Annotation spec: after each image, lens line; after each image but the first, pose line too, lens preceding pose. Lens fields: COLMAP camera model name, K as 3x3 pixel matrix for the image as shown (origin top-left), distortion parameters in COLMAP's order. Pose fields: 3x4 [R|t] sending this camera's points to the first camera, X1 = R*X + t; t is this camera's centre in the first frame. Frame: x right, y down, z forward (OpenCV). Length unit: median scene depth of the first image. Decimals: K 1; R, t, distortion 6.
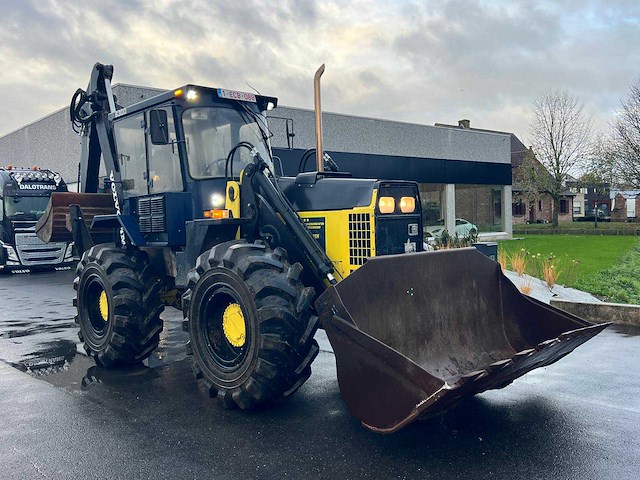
lens RADIAL K [[580.5, 0, 319.4], [0, 580.5, 254.8], [0, 0, 1]] dist [0.110116, -0.232736]
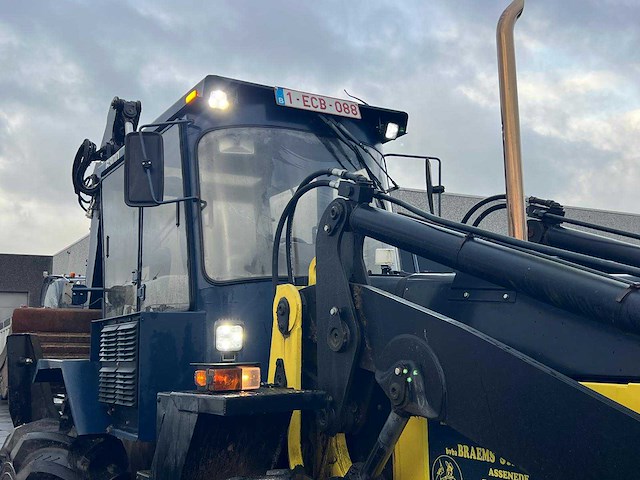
lens RADIAL K [[691.6, 0, 320.0], [0, 691.6, 240.0], [0, 0, 1]] dist [0.073146, 0.000471]
pose [[0.978857, -0.017481, -0.203797, -0.029945], [-0.022578, 0.981019, -0.192591, -0.060258], [0.203295, 0.193121, 0.959883, 0.498322]]
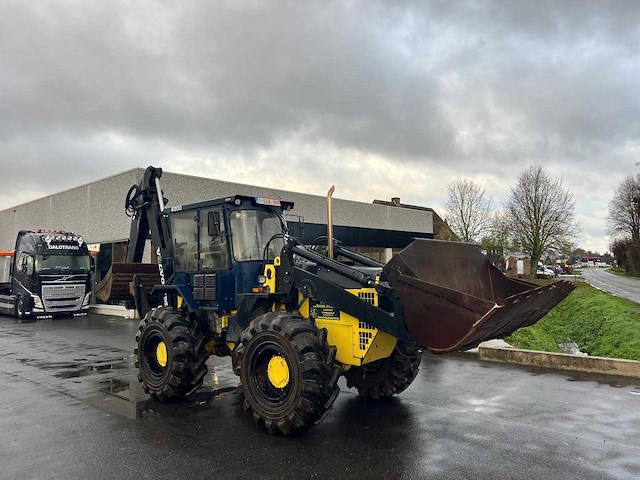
lens RADIAL K [[477.5, 0, 324.6], [0, 477.5, 241.7], [0, 0, 1]] dist [0.004310, -0.000261]
pose [[0.994769, 0.022932, 0.099542, -0.118975], [-0.010822, 0.992650, -0.120538, -0.040074], [-0.101575, 0.118830, 0.987705, -0.135437]]
